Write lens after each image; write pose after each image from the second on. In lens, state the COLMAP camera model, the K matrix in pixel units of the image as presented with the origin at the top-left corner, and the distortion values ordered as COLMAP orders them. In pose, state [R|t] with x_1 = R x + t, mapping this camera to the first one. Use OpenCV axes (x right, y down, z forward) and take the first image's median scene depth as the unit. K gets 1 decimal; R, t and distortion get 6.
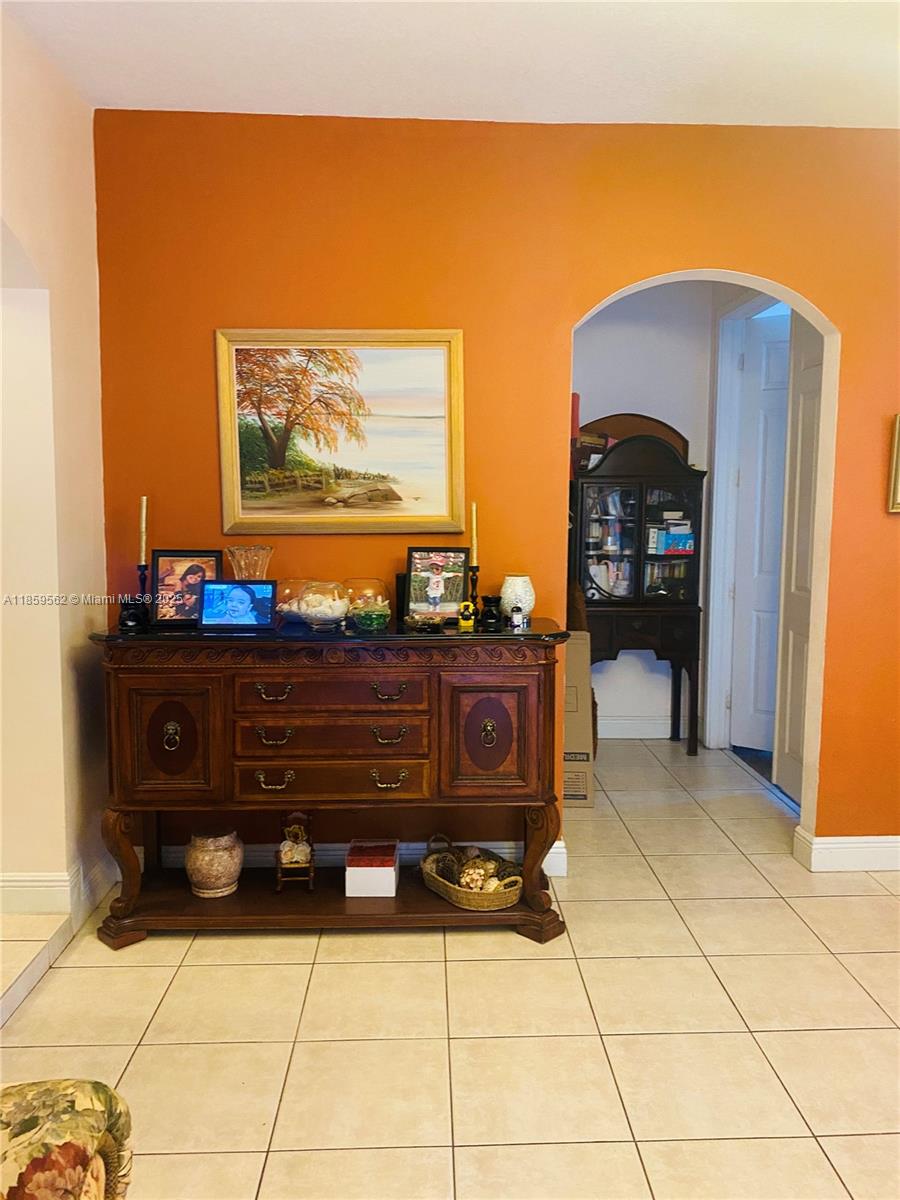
lens RADIAL K [[920.1, 0, 457.3], [0, 920.1, 588.6], [0, 0, 1]] dist [0.036249, -0.035652]
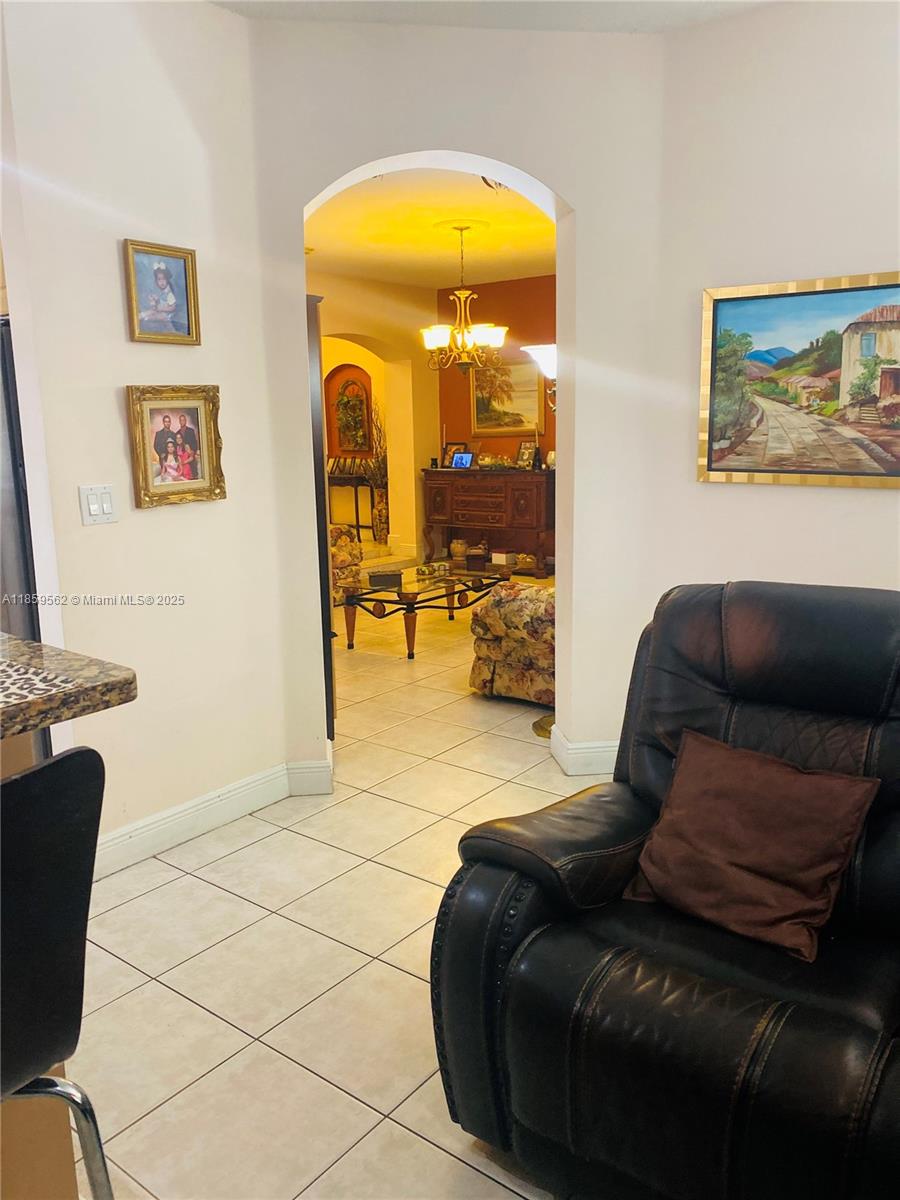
lens RADIAL K [[920.1, 0, 455.8], [0, 920.1, 590.9], [0, 0, 1]] dist [0.036249, -0.035652]
pose [[0.753792, 0.093638, -0.650407, 1.597241], [-0.031385, 0.993796, 0.106702, 0.110987], [0.656363, -0.060018, 0.752054, -1.184997]]
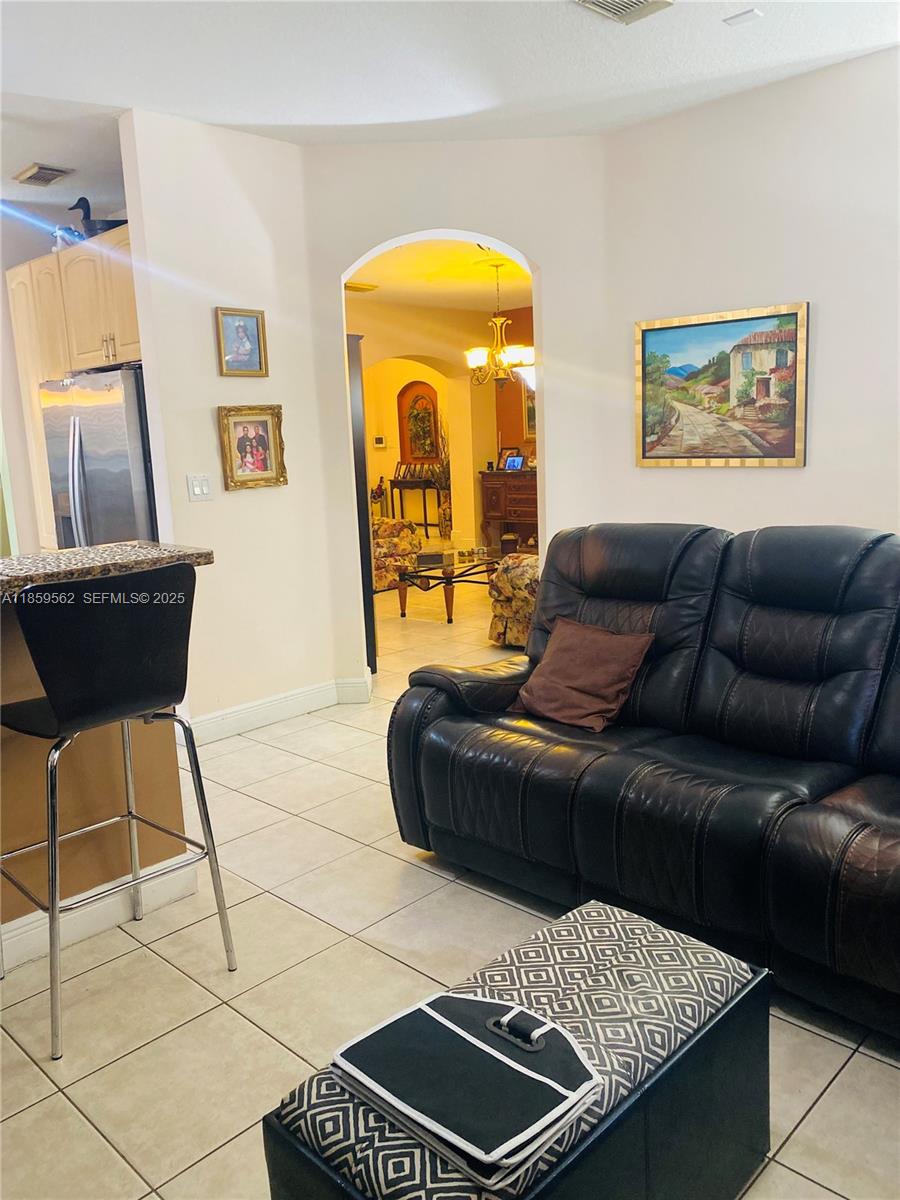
lens RADIAL K [[920.1, 0, 451.4], [0, 920.1, 611.2], [0, 0, 1]] dist [0.036249, -0.035652]
pose [[0.676248, 0.097759, -0.730158, 1.964175], [-0.015545, 0.992829, 0.118530, 0.146904], [0.736510, -0.068806, 0.672919, -1.366345]]
